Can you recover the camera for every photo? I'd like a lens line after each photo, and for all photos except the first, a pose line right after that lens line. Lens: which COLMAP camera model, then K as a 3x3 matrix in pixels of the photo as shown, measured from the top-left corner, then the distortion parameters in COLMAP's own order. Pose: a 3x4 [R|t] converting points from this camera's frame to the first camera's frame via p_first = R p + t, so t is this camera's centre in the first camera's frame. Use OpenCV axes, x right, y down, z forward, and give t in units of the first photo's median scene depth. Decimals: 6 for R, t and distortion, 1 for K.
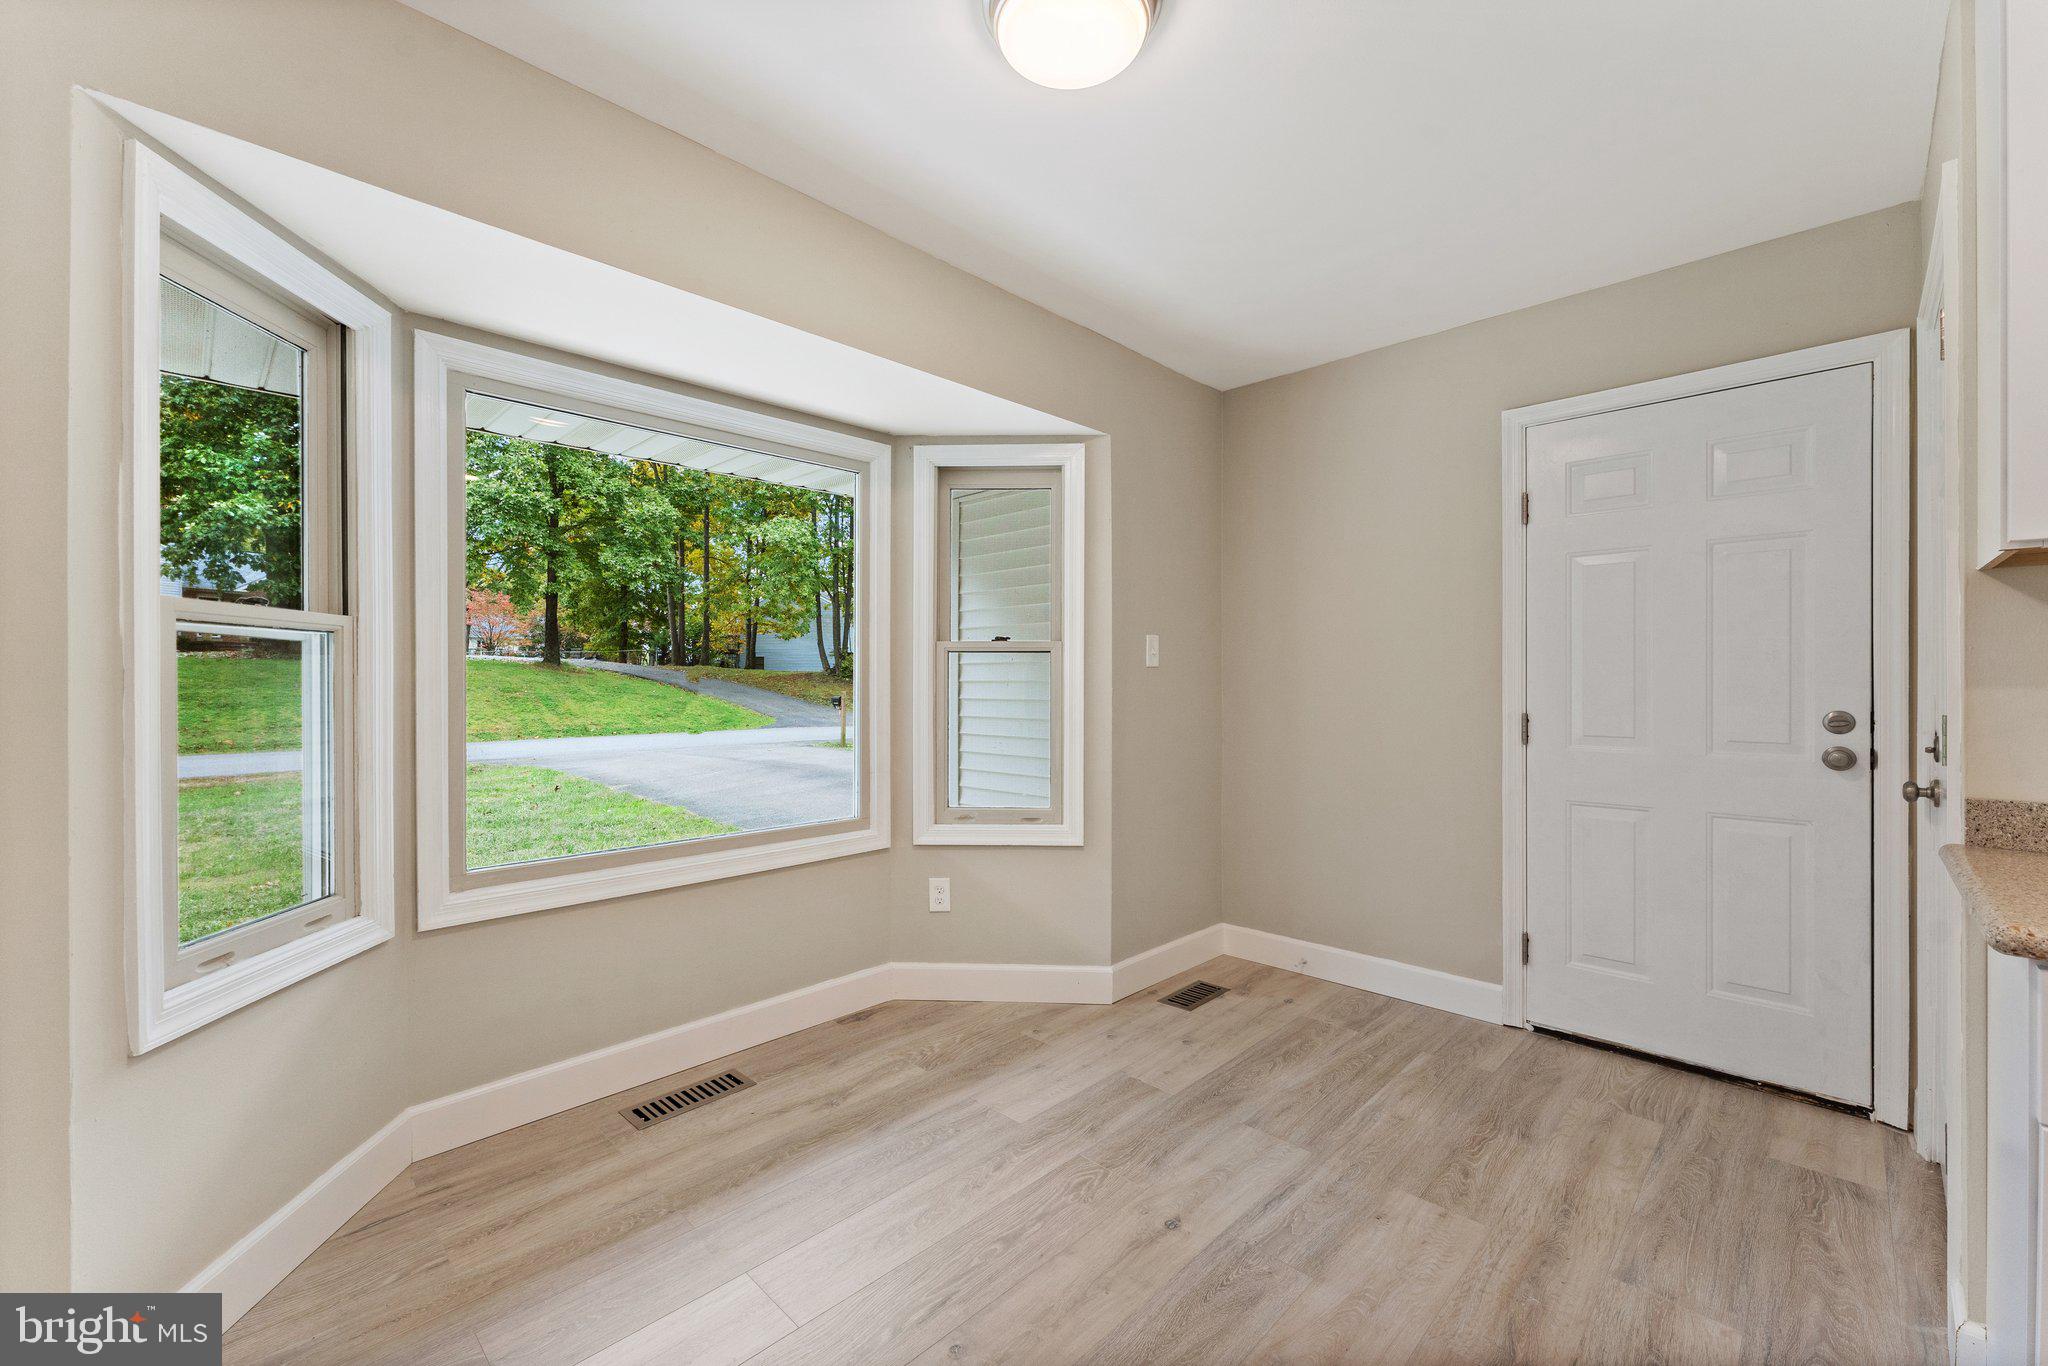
lens RADIAL K [[830.9, 0, 1017.8], [0, 830.9, 685.6], [0, 0, 1]] dist [-0.000539, -0.000448]
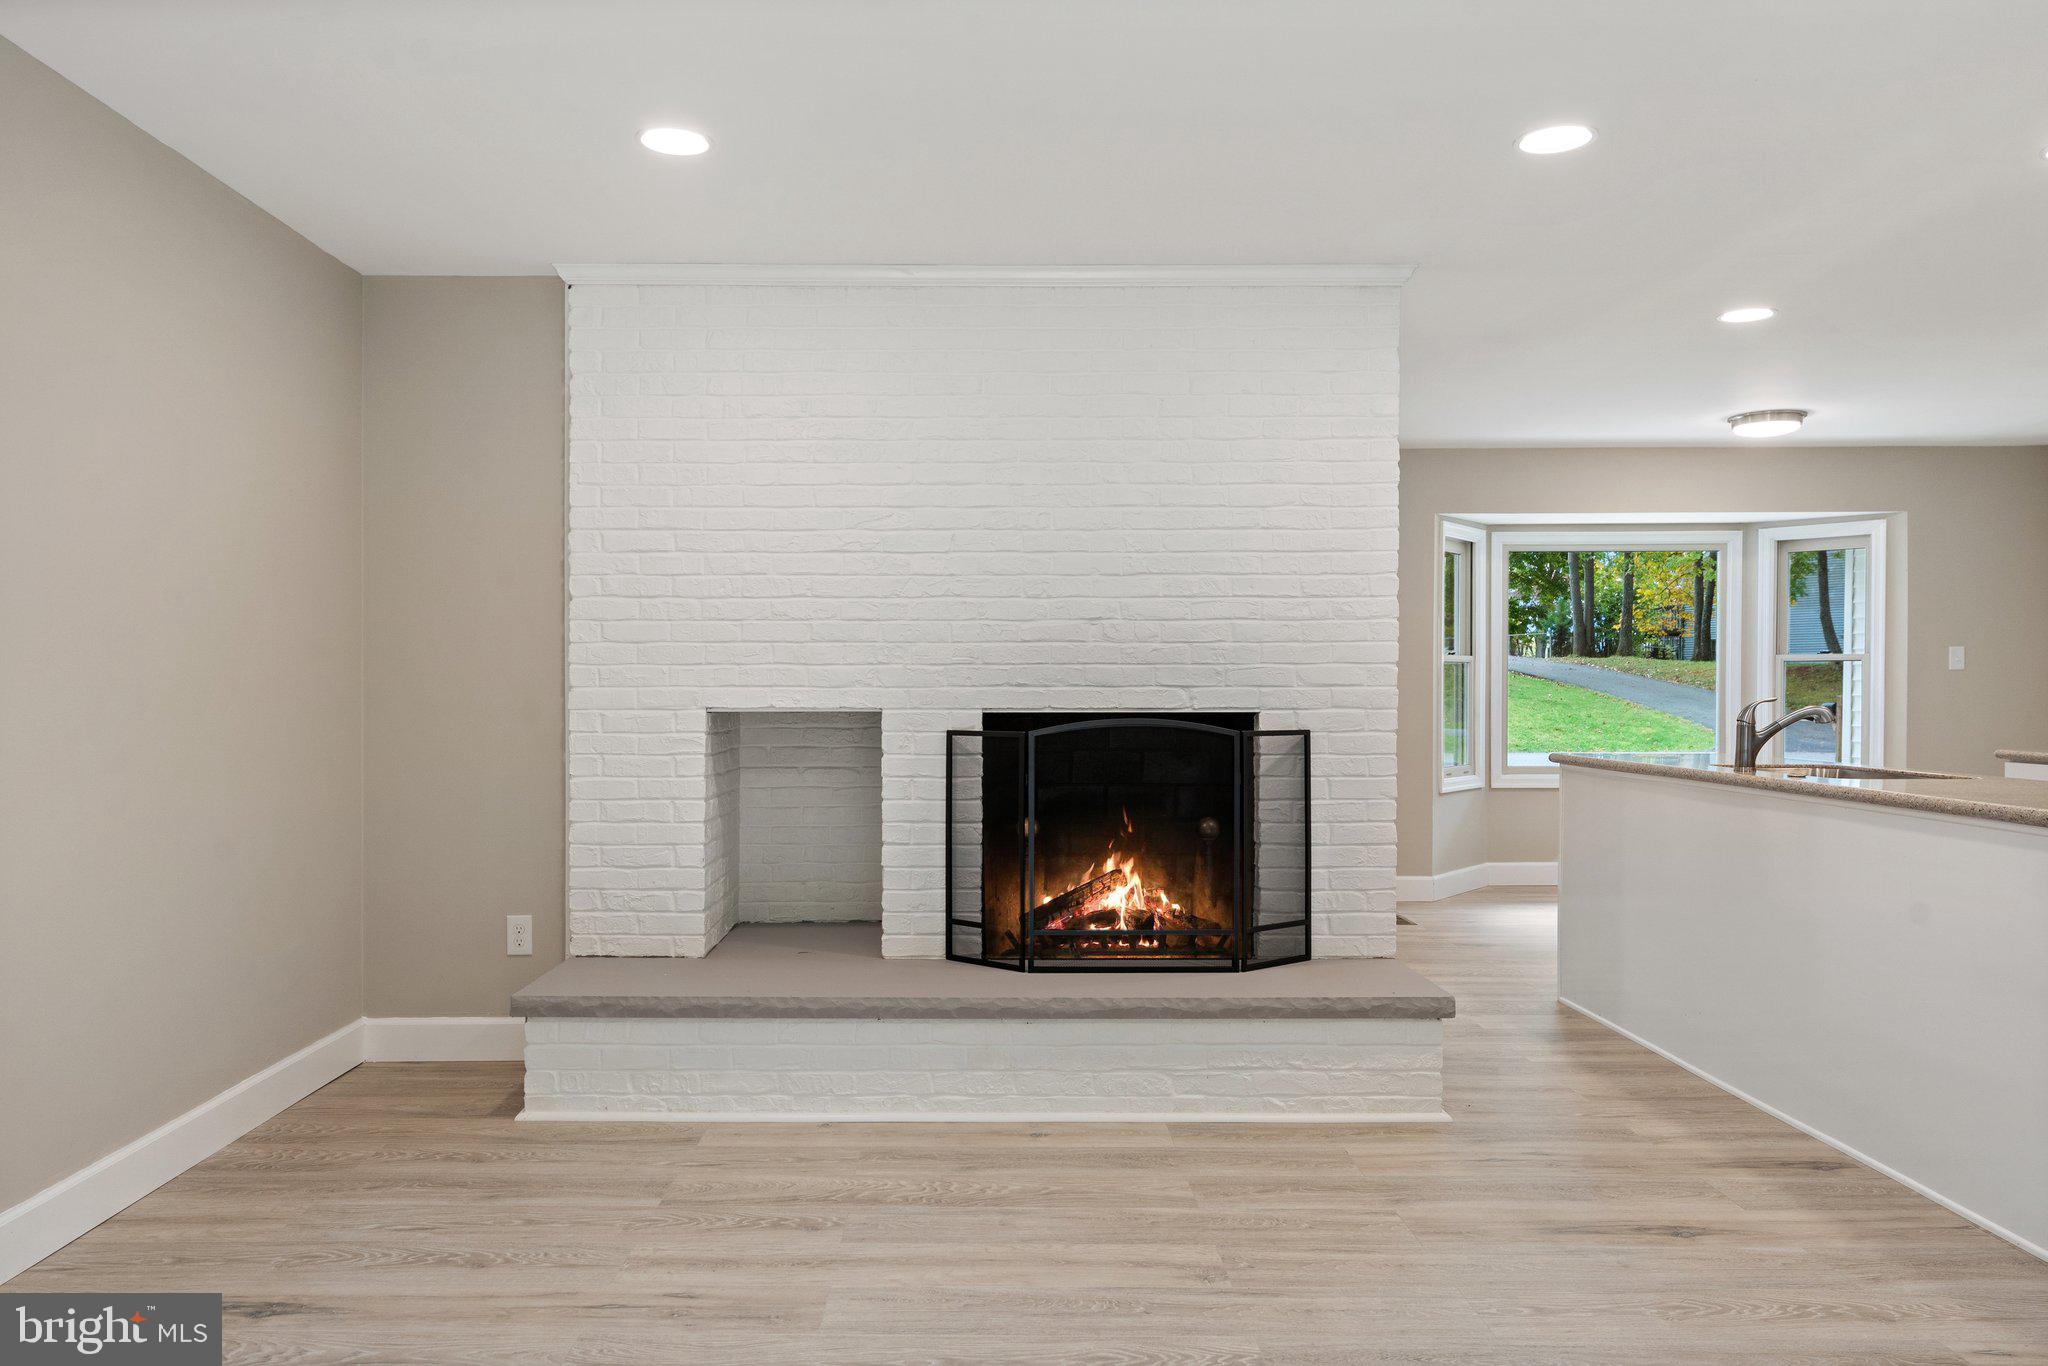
lens RADIAL K [[1387.0, 0, 957.5], [0, 1387.0, 719.8], [0, 0, 1]] dist [-0.010432, 0.006925]
pose [[0.689209, 0.017776, -0.724344, 0.712484], [-0.001074, 0.999723, 0.023512, 0.008077], [0.724561, -0.015427, 0.689038, -1.849043]]
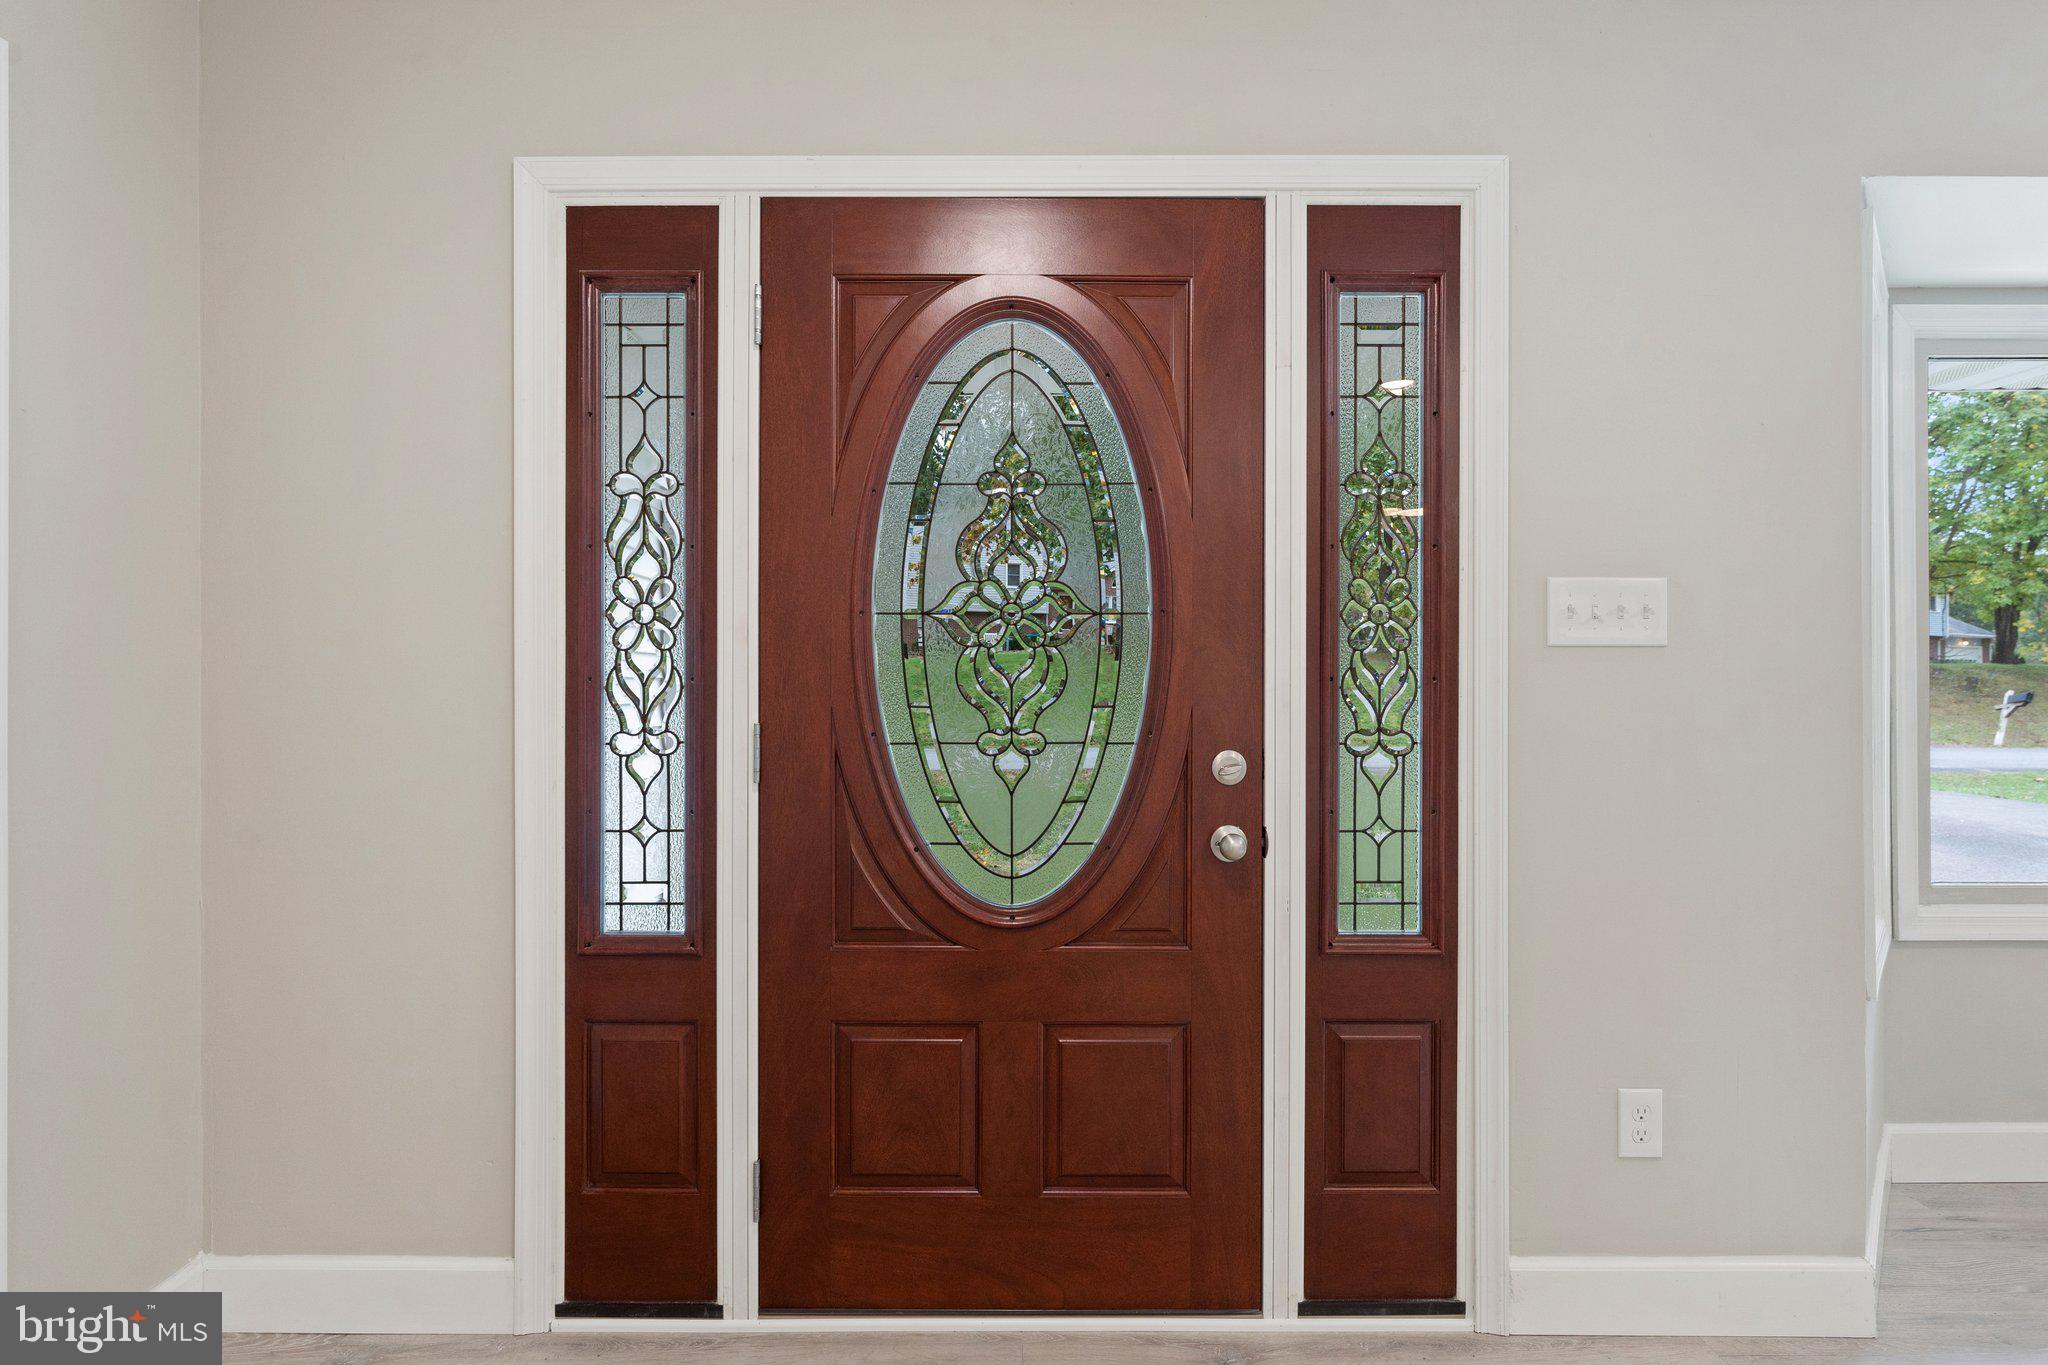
lens RADIAL K [[1149.9, 0, 1018.7], [0, 1149.9, 686.5], [0, 0, 1]] dist [-0.005168, -0.002833]
pose [[0.698472, 0.000378, -0.715637, -0.323896], [-0.001281, 0.999999, -0.000723, 0.005349], [0.715636, 0.001422, 0.698472, -0.412942]]
